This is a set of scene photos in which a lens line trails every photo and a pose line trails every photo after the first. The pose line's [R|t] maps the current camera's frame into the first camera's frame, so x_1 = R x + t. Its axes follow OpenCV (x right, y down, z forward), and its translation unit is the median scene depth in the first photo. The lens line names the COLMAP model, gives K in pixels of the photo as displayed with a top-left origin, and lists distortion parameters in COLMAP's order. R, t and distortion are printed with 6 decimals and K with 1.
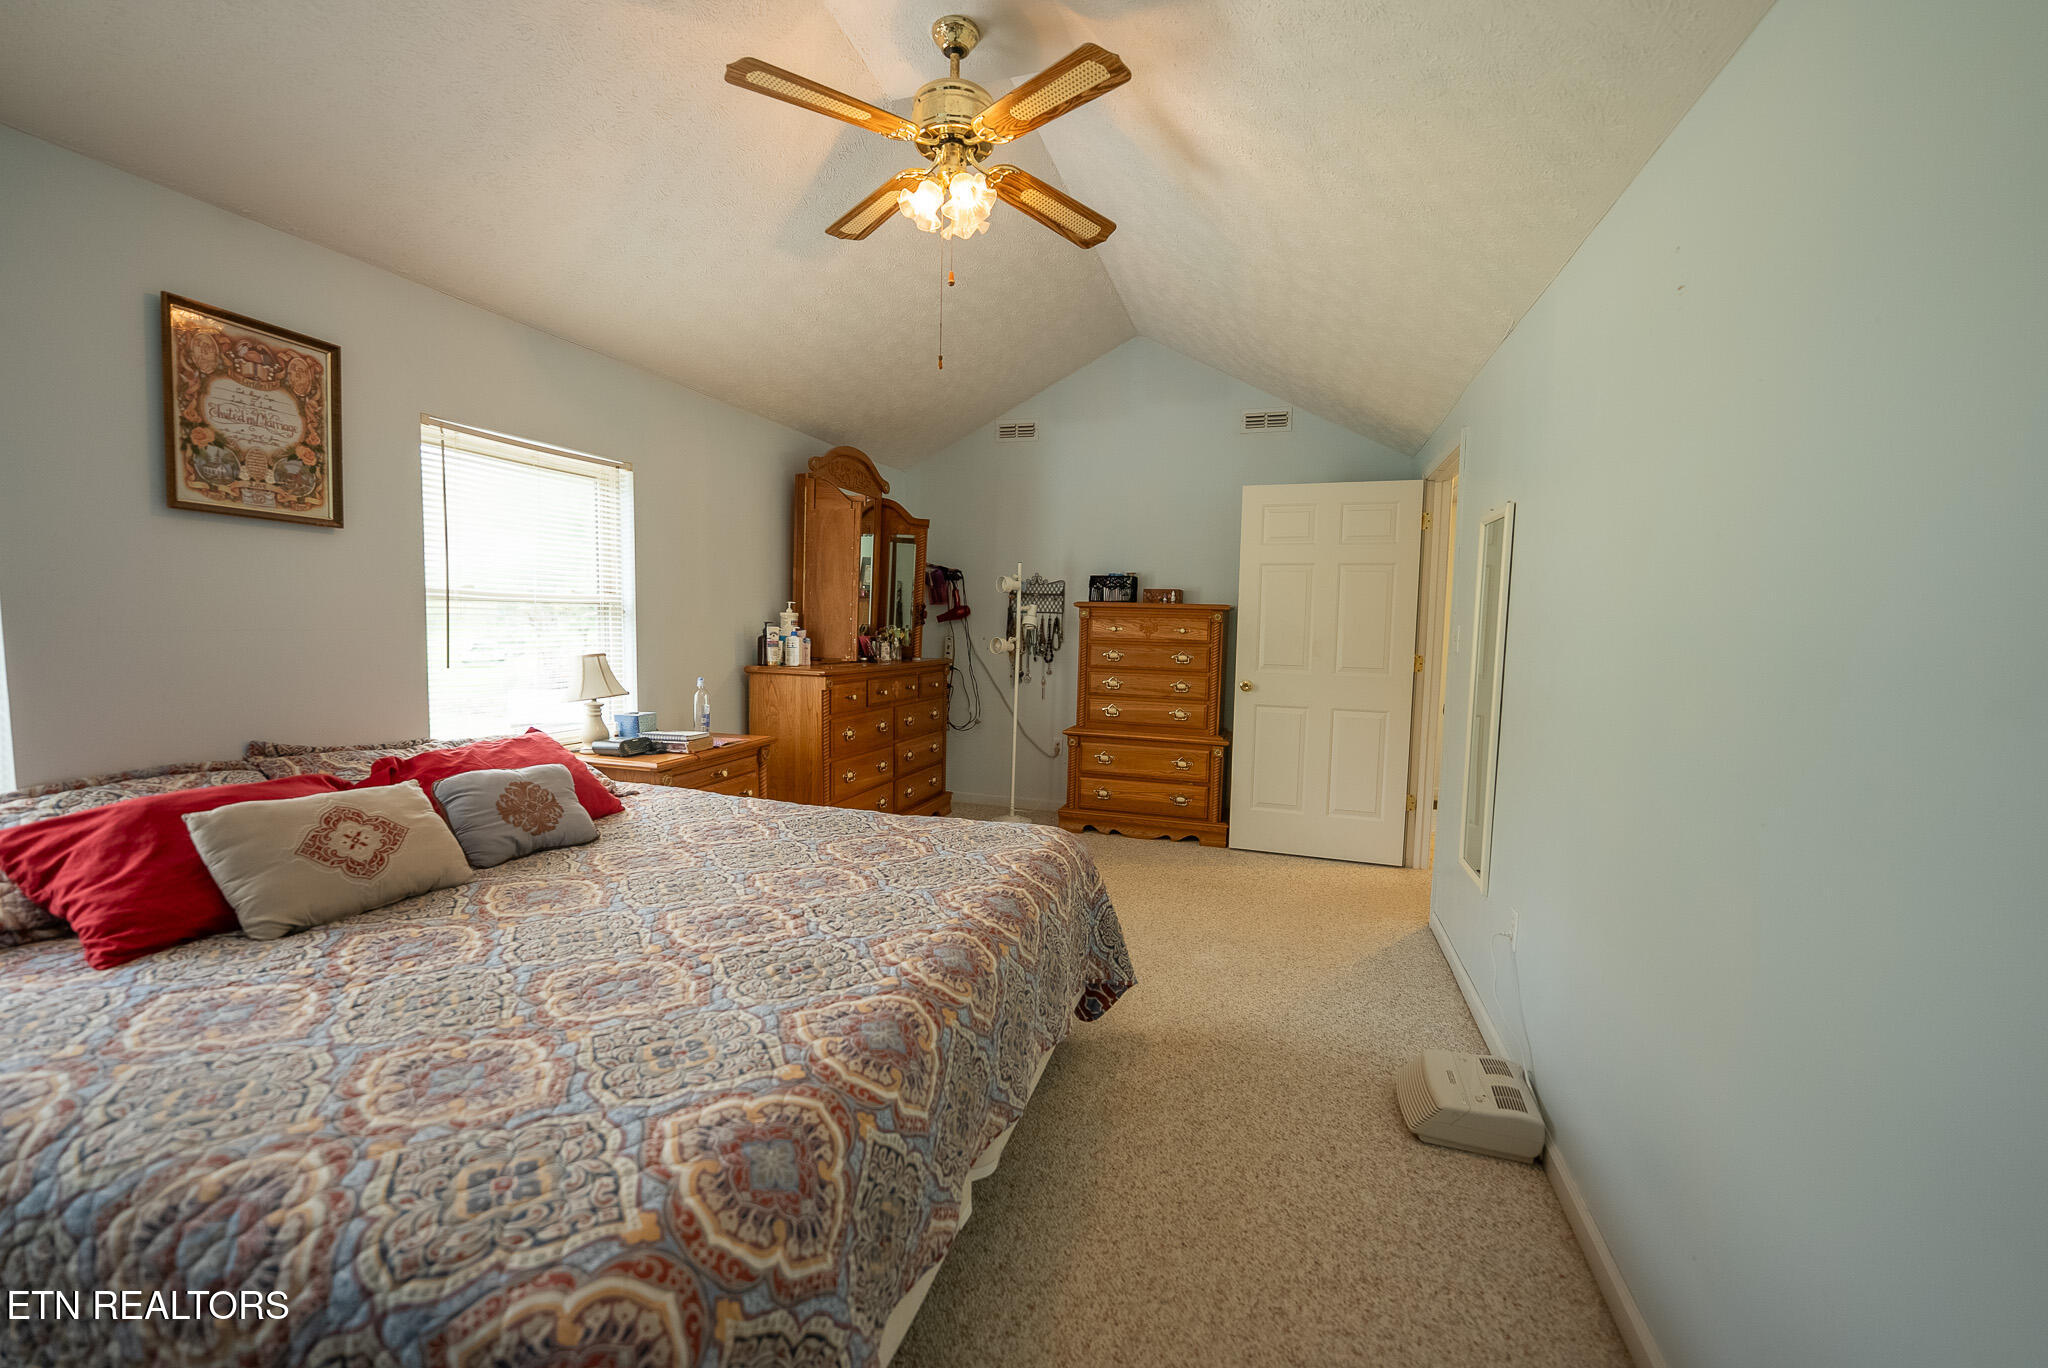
lens RADIAL K [[833.1, 0, 1016.3], [0, 833.1, 686.2], [0, 0, 1]] dist [-0.018940, -0.000094]
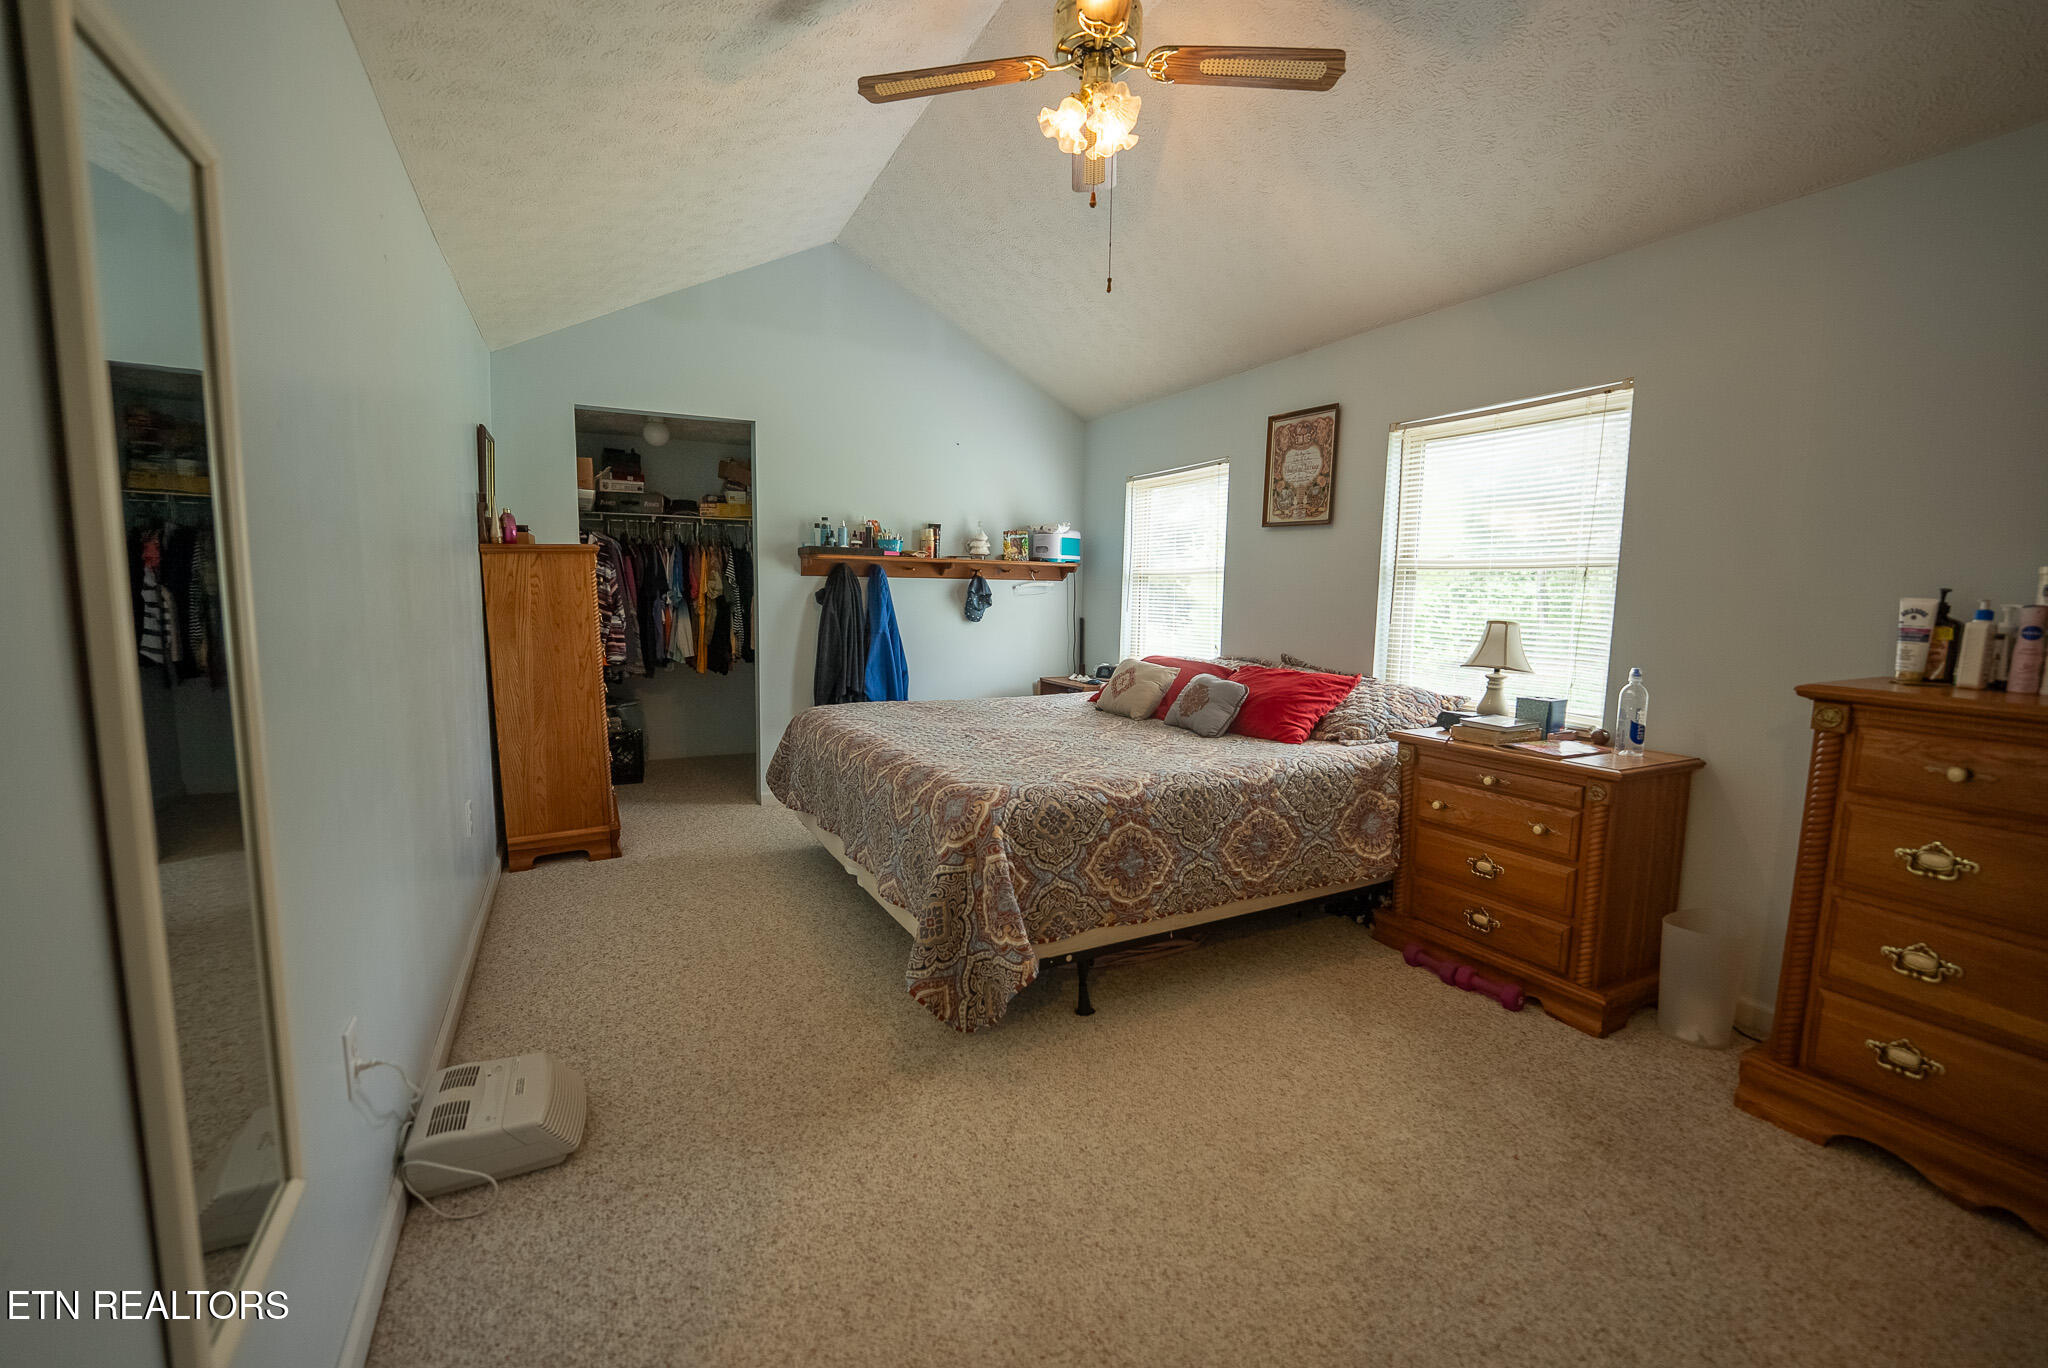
lens RADIAL K [[833.1, 0, 1016.3], [0, 833.1, 686.2], [0, 0, 1]] dist [-0.018940, -0.000094]
pose [[-0.712602, 0.044327, -0.700167, 0.724105], [-0.094214, 0.982916, 0.158114, -0.090405], [0.695214, 0.178638, -0.696251, 1.826414]]
